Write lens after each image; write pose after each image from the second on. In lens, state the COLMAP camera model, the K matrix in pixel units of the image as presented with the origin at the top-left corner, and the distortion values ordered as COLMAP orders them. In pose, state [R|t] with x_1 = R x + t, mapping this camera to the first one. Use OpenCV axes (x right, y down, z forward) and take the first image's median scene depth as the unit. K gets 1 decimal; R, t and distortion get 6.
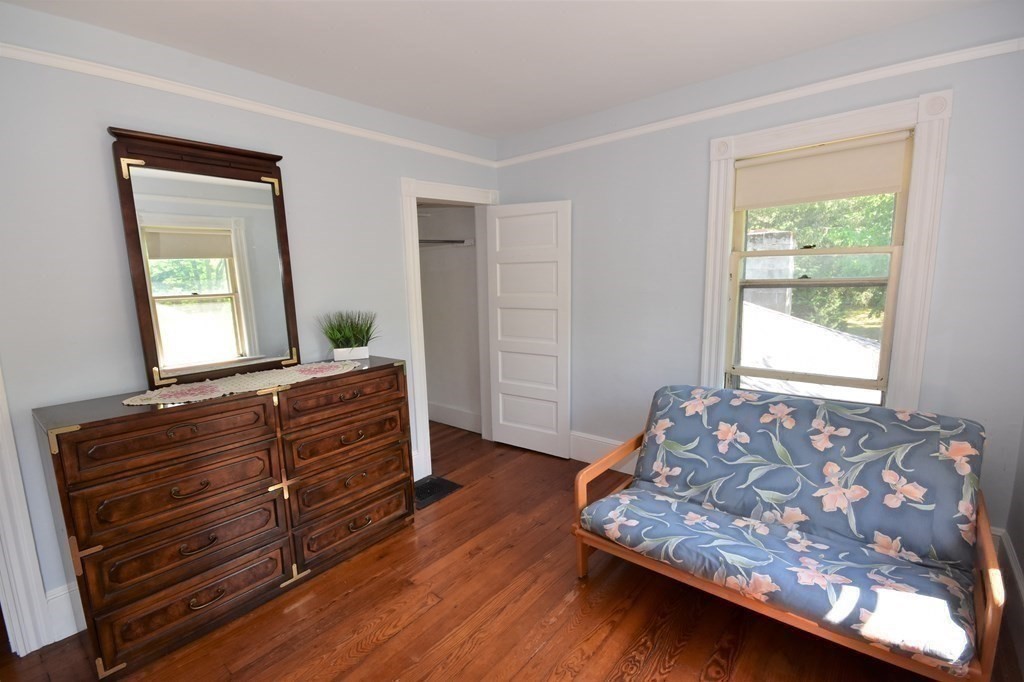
lens RADIAL K [[468.2, 0, 512.0], [0, 468.2, 341.0], [0, 0, 1]] dist [-0.001562, -0.001128]
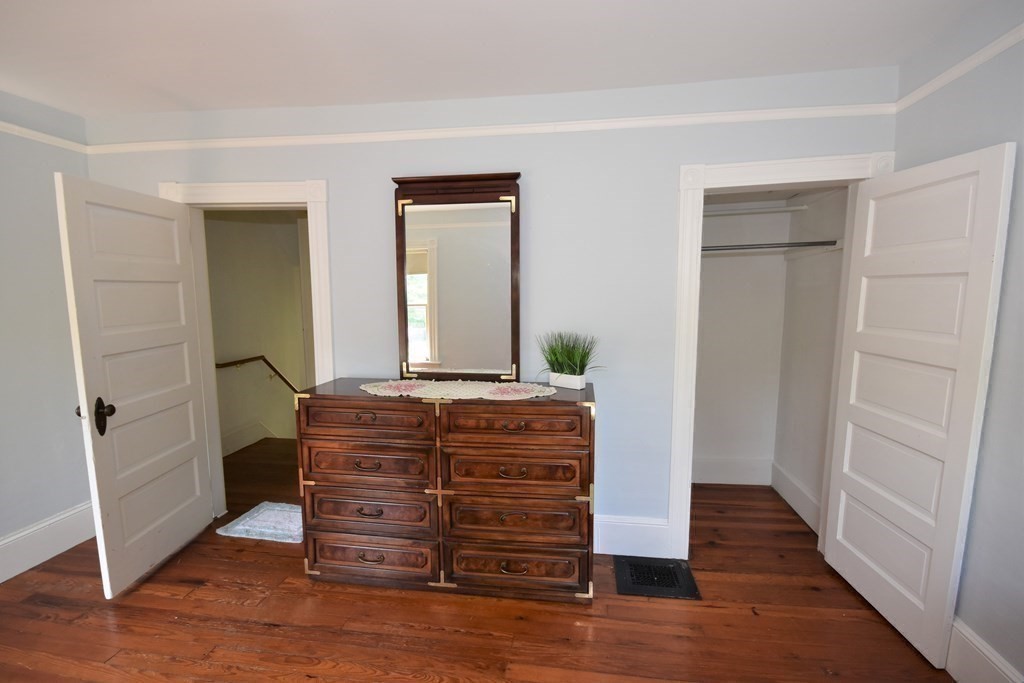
lens RADIAL K [[468.7, 0, 512.0], [0, 468.7, 341.5], [0, 0, 1]] dist [-0.001794, -0.000005]
pose [[0.519839, 0.117978, -0.846079, 0.429564], [-0.128905, 0.989910, 0.058833, -0.105826], [0.844483, 0.078480, 0.529802, 0.538434]]
